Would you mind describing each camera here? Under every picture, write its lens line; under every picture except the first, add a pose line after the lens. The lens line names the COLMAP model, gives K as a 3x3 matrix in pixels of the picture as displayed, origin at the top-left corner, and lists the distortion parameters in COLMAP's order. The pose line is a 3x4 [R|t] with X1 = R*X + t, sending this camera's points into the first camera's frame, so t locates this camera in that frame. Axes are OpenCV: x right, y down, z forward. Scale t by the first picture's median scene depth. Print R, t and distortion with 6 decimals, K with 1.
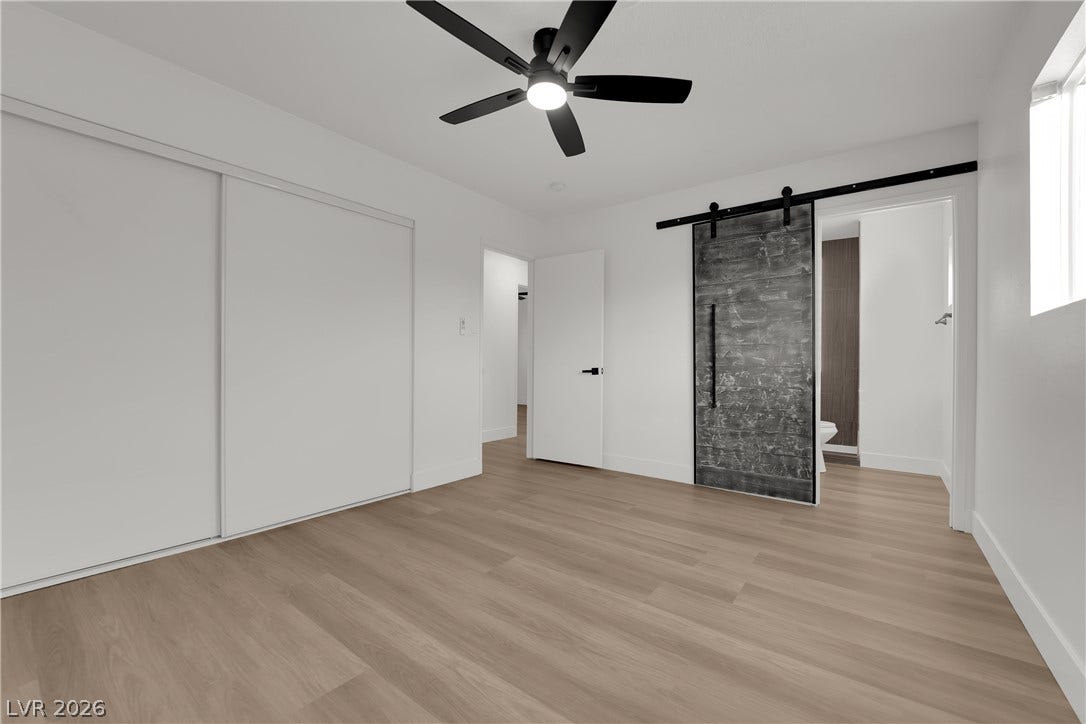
lens RADIAL K [[436.2, 0, 539.2], [0, 436.2, 363.1], [0, 0, 1]] dist [-0.017016, -0.000662]
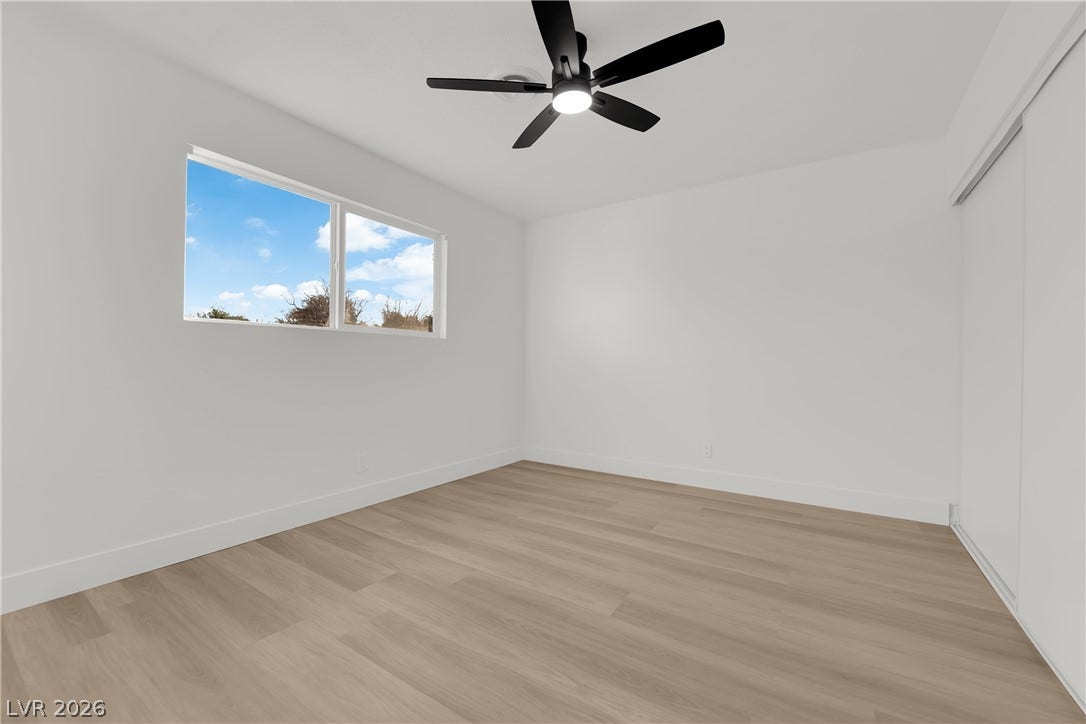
lens RADIAL K [[436.2, 0, 539.2], [0, 436.2, 363.1], [0, 0, 1]] dist [-0.017016, -0.000662]
pose [[-0.996811, -0.019938, -0.077262, 0.155731], [-0.019956, 0.999801, -0.000533, -0.002840], [0.077257, 0.001010, -0.997011, 1.948474]]
